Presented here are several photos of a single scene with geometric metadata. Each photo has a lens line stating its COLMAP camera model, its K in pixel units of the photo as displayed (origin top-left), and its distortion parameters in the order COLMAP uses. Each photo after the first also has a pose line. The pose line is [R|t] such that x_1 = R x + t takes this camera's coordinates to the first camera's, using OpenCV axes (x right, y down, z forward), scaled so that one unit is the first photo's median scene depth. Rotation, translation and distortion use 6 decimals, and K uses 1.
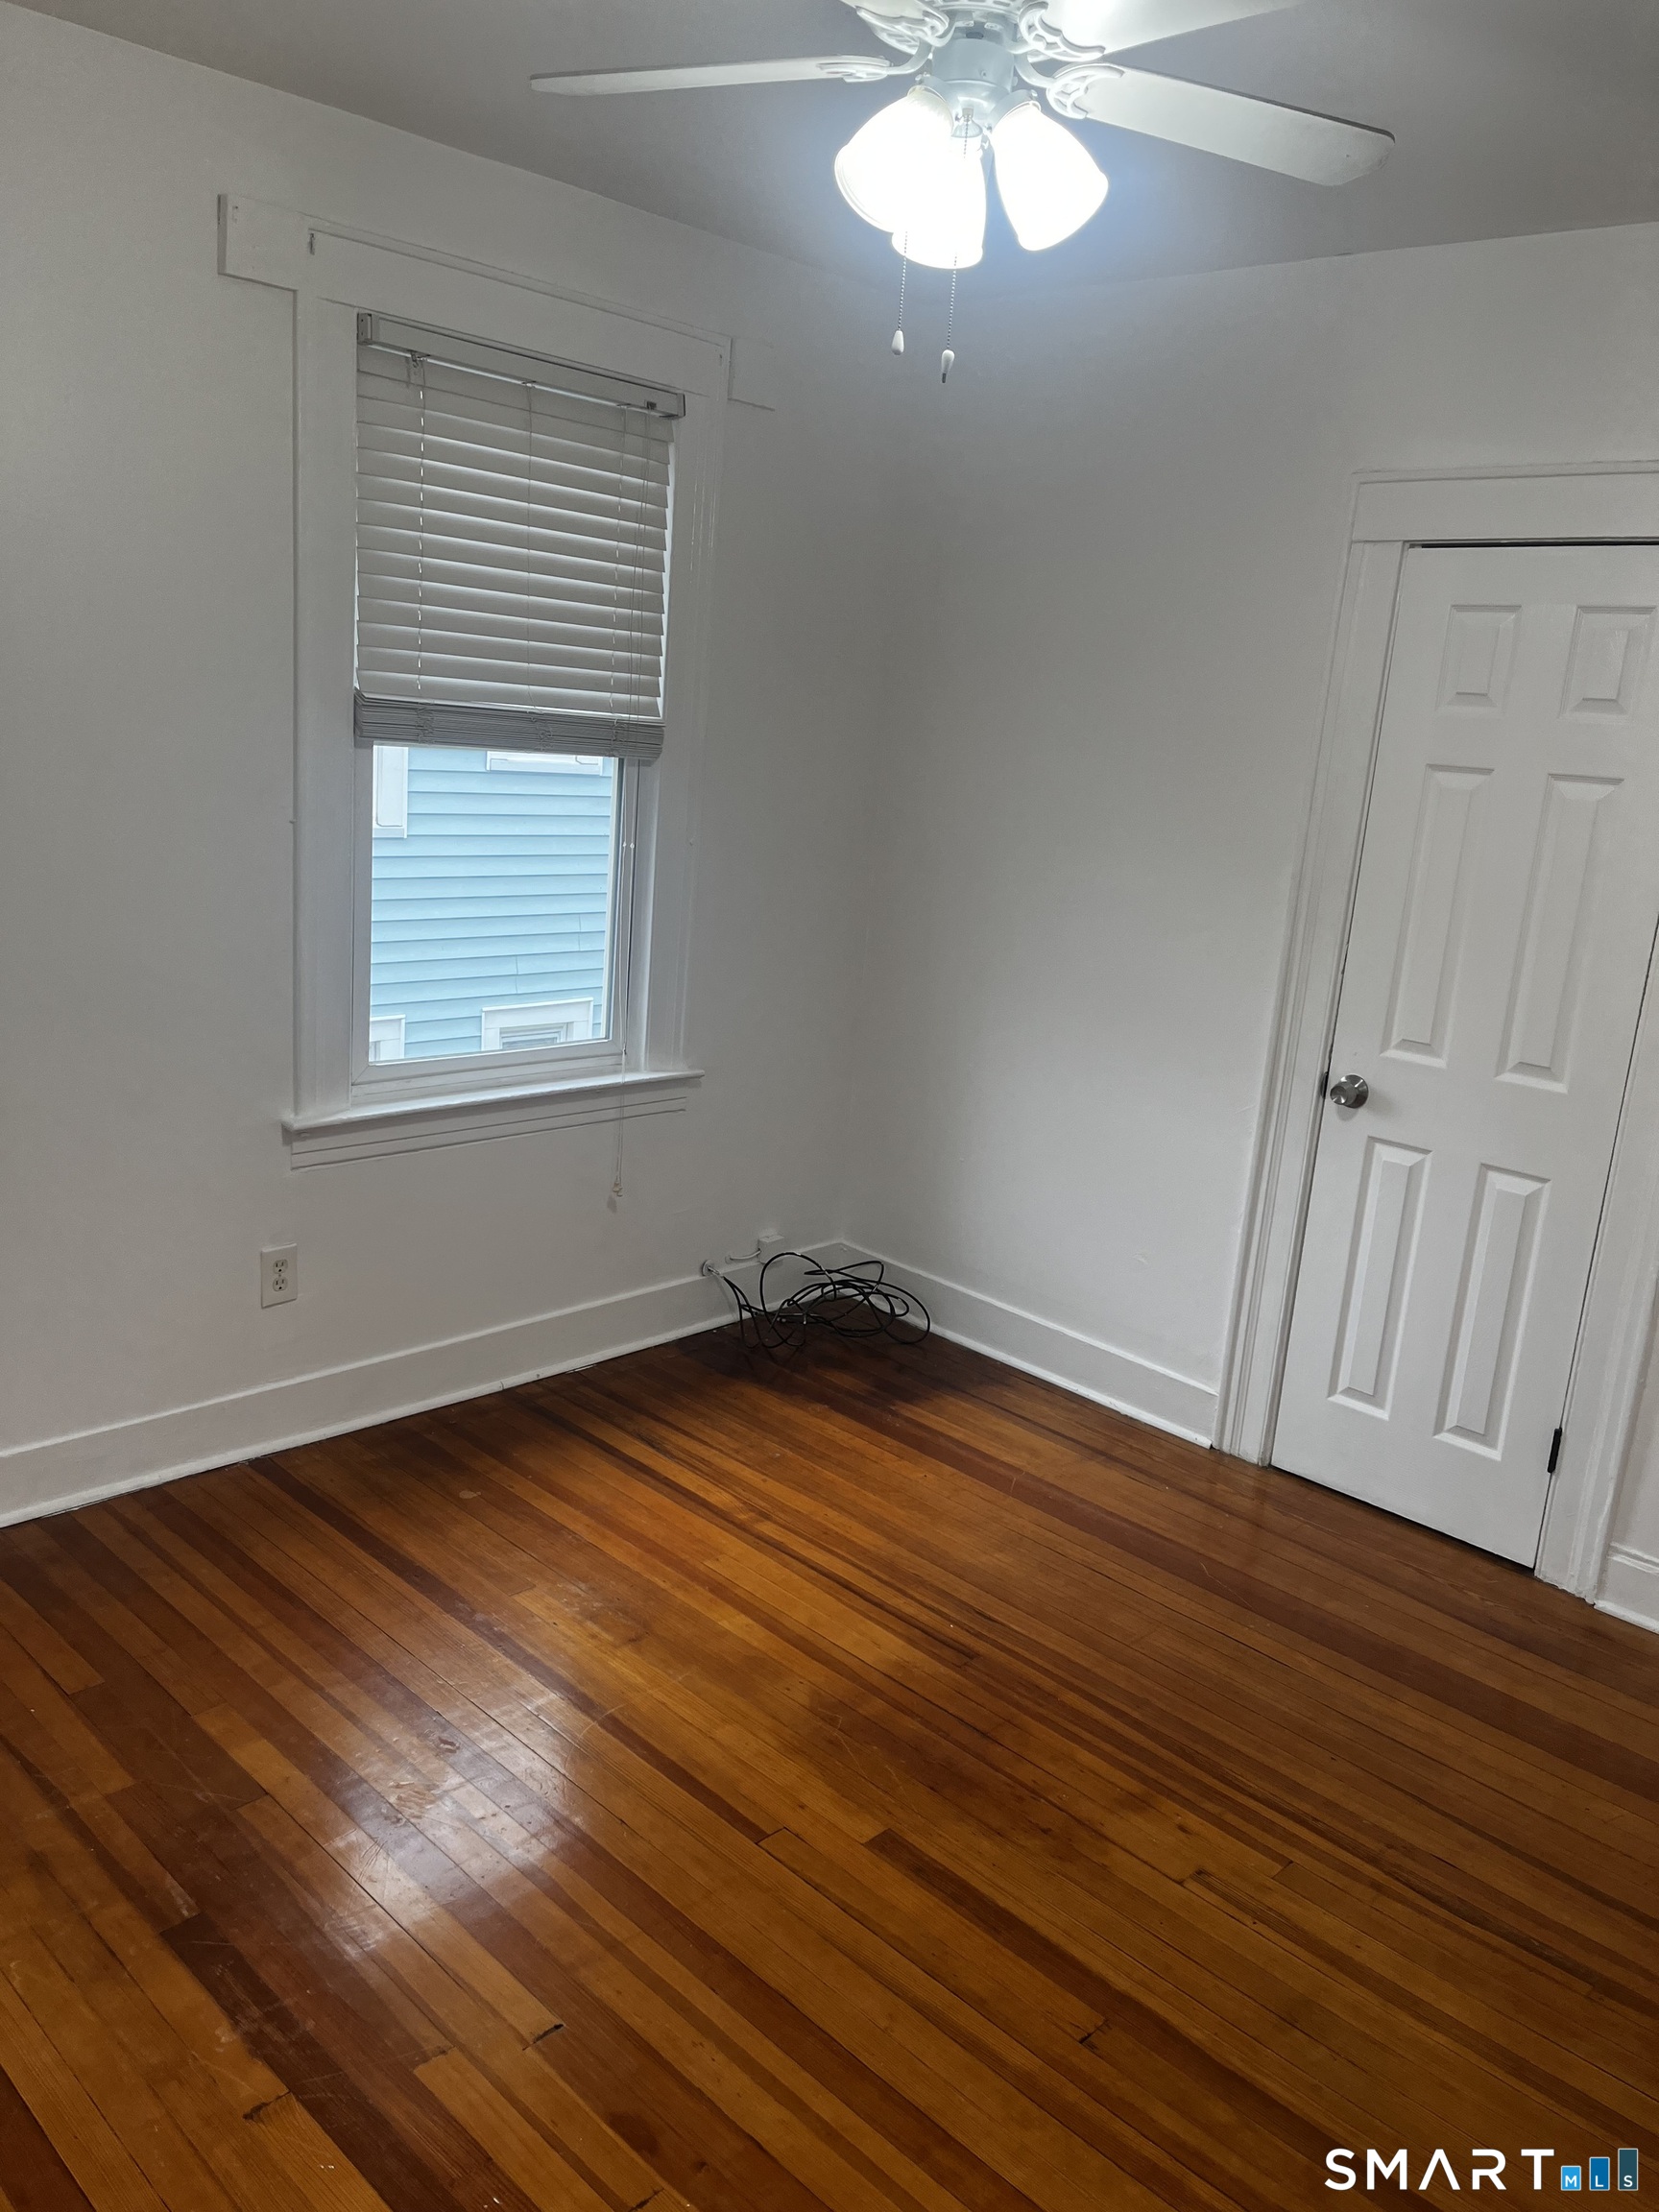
lens RADIAL K [[1671.7, 0, 828.4], [0, 1671.7, 1117.4], [0, 0, 1]] dist [0.061866, -0.083100]
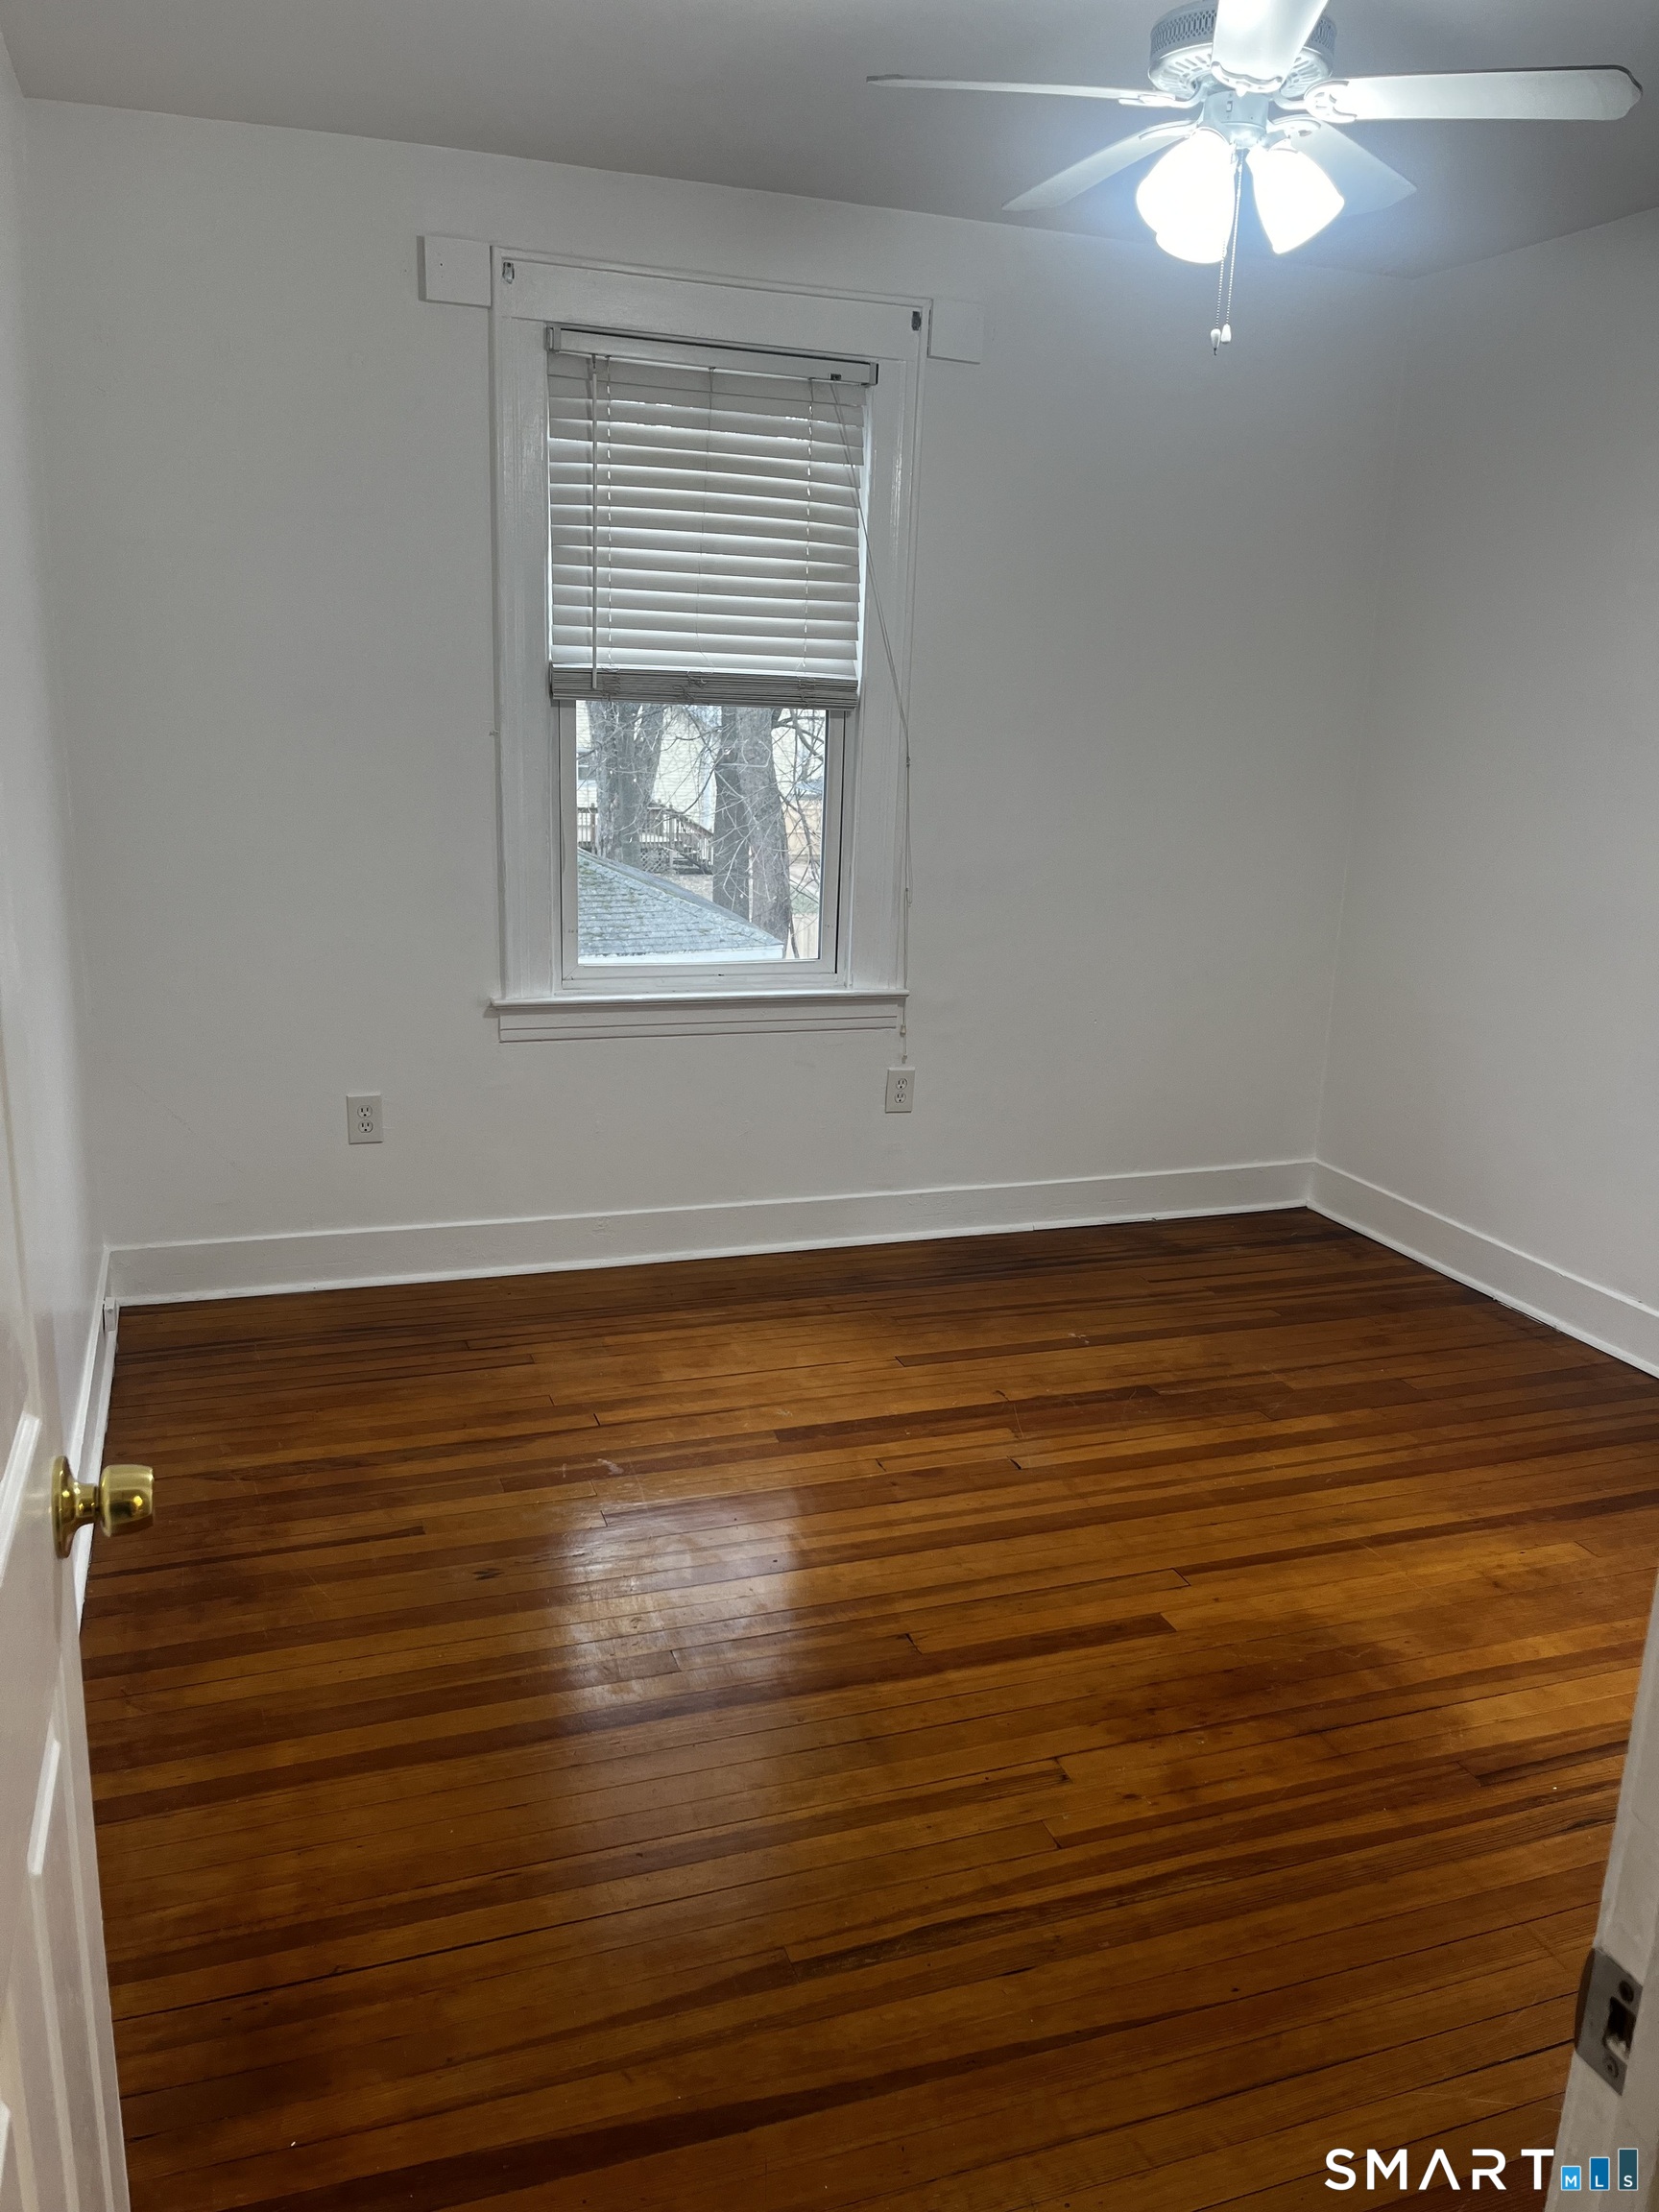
lens RADIAL K [[1671.7, 0, 825.1], [0, 1671.7, 1112.8], [0, 0, 1]] dist [0.061866, -0.083100]
pose [[-0.435100, 0.130179, -0.890922, 0.901044], [-0.282570, 0.919759, 0.272392, -0.108434], [0.854893, 0.370266, -0.363403, 0.897273]]
